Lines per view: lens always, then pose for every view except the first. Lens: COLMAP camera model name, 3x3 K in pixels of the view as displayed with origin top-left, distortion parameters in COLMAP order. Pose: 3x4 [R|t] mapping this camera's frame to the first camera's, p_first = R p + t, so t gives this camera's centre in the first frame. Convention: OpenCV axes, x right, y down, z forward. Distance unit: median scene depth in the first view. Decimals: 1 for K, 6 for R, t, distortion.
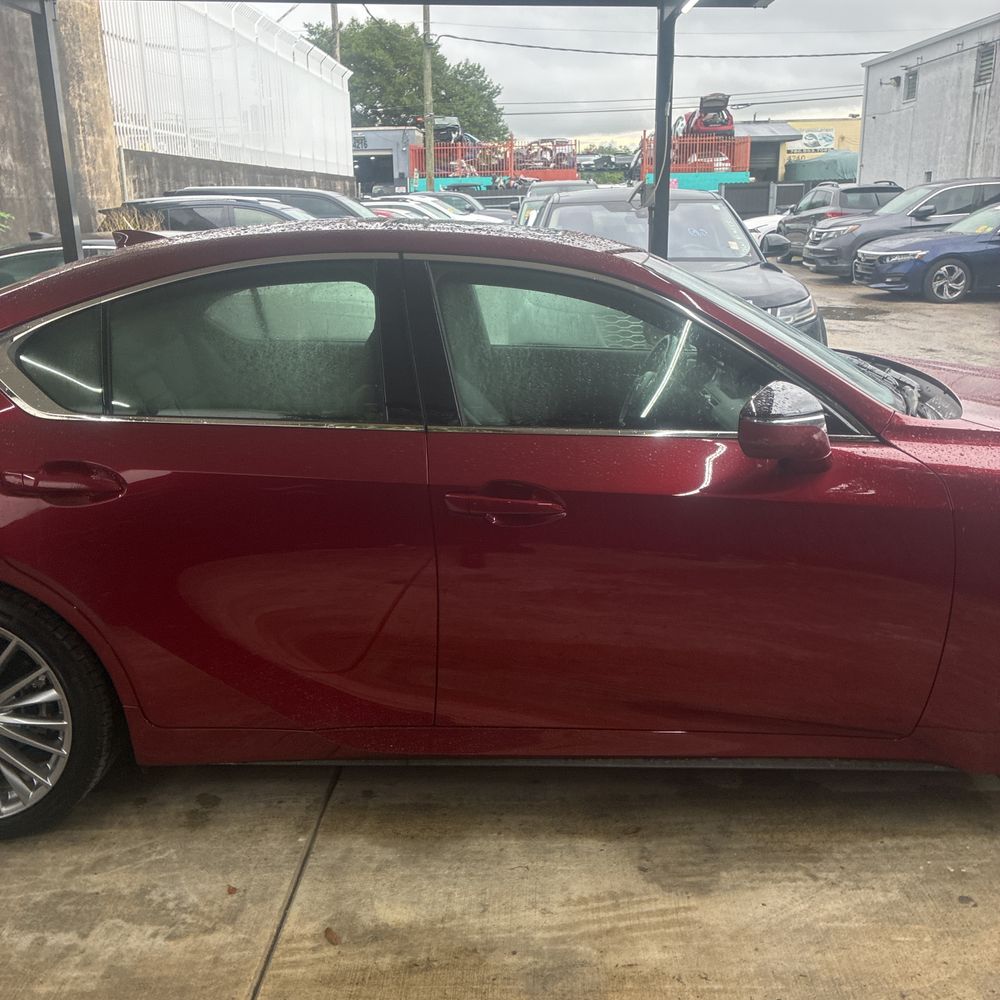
lens RADIAL K [[1014.2, 0, 499.8], [0, 1014.2, 495.2], [0, 0, 1]] dist [0.017891, 0.000000]
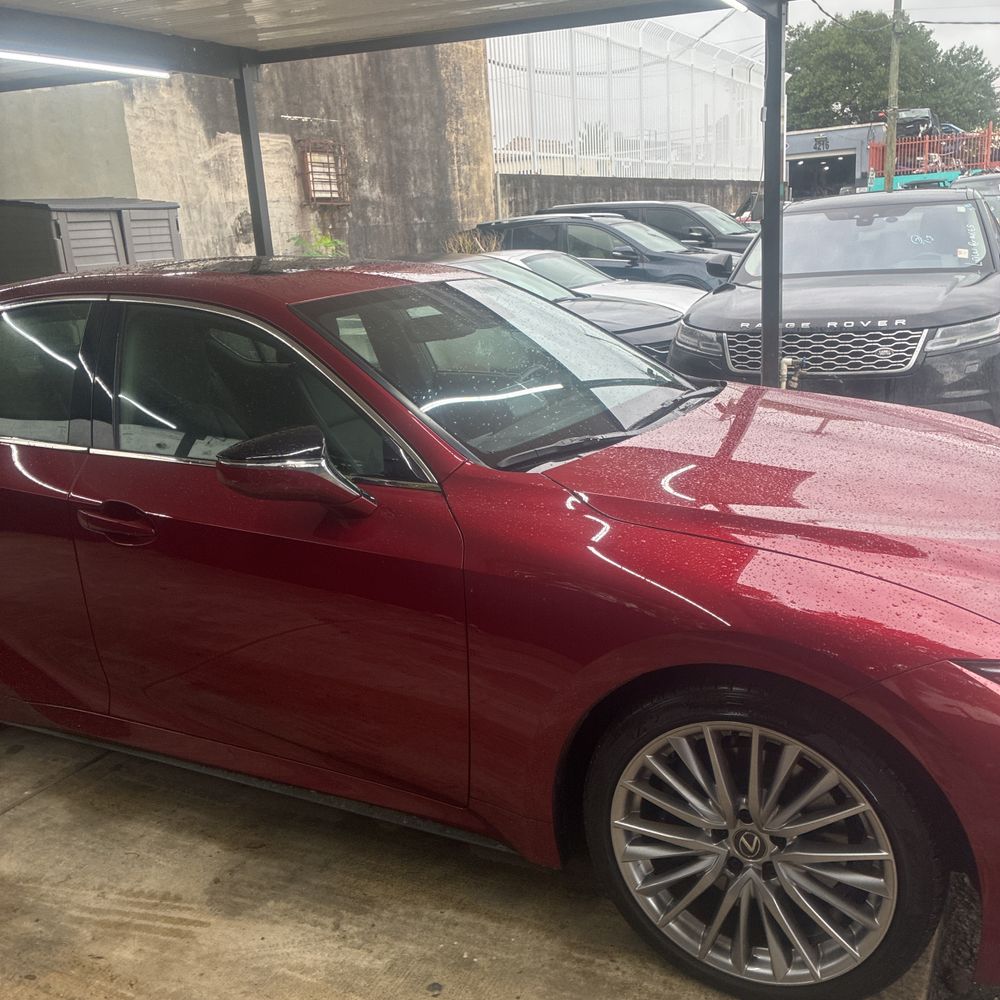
lens RADIAL K [[1014.2, 0, 518.5], [0, 1014.2, 497.4], [0, 0, 1]] dist [0.017891, 0.000000]
pose [[0.903996, 0.073774, -0.421128, 0.143298], [-0.075122, 0.997084, 0.013413, -0.011122], [0.420890, 0.019511, 0.906902, 0.028963]]
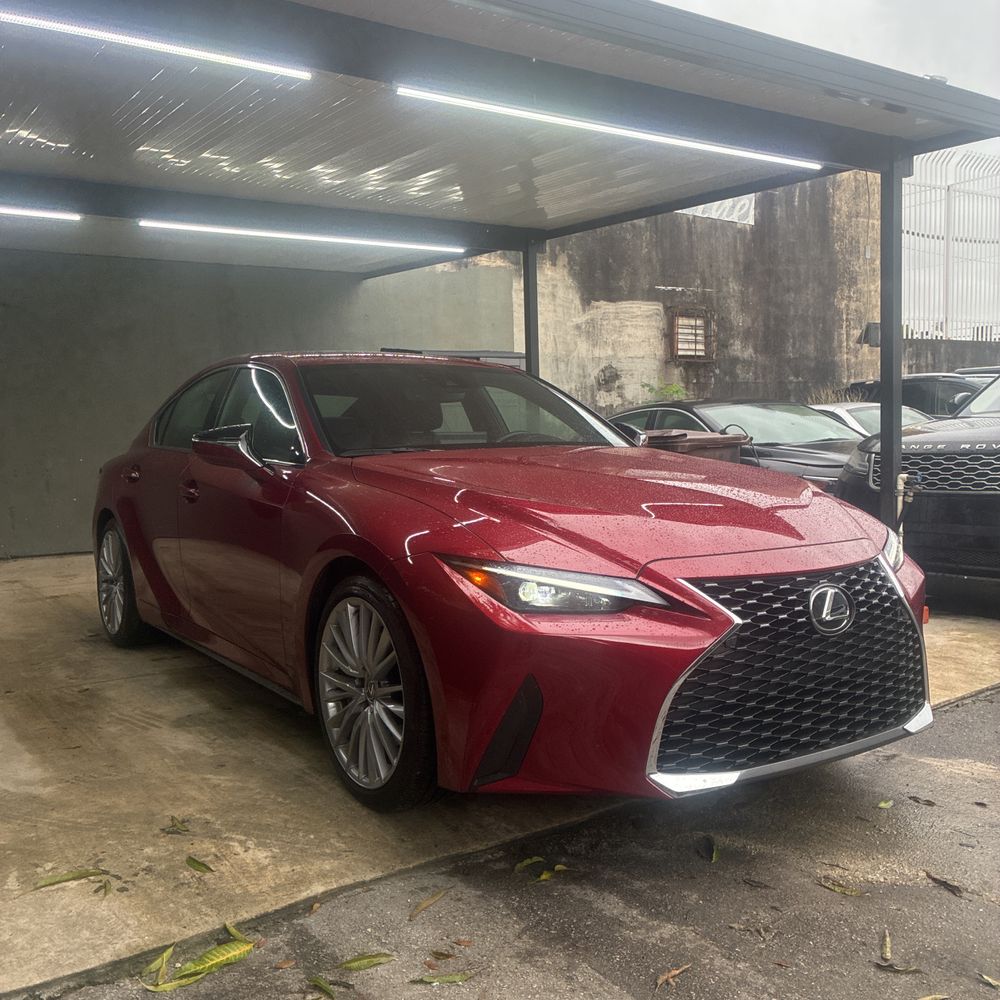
lens RADIAL K [[1014.2, 0, 501.7], [0, 1014.2, 506.3], [0, 0, 1]] dist [0.017891, 0.000000]
pose [[0.586022, 0.061355, -0.807969, 0.301563], [-0.205463, 0.975793, -0.074923, 0.009151], [0.783814, 0.209914, 0.584442, 0.061403]]
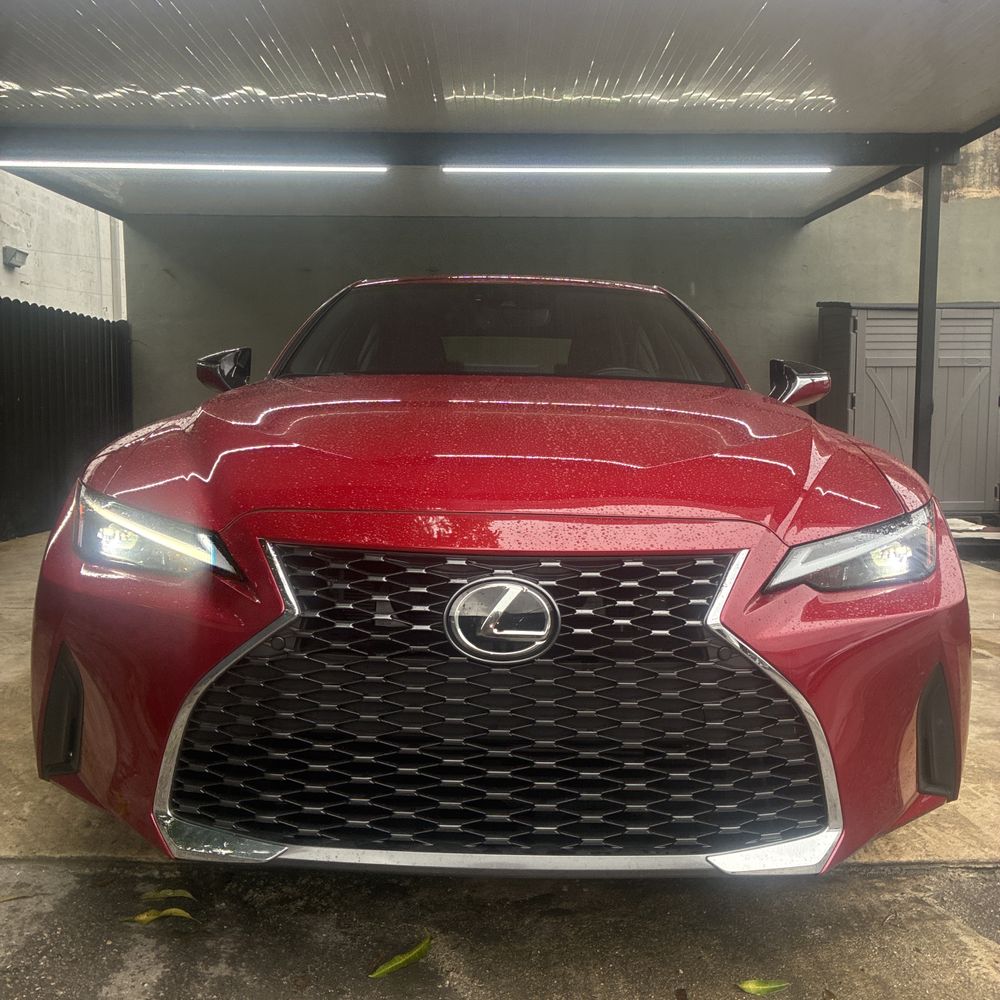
lens RADIAL K [[1014.2, 0, 501.5], [0, 1014.2, 497.5], [0, 0, 1]] dist [0.017891, 0.000000]
pose [[0.027258, 0.096185, -0.994990, 0.295186], [-0.281404, 0.955845, 0.084692, -0.022019], [0.959202, 0.277686, 0.053121, 0.218353]]
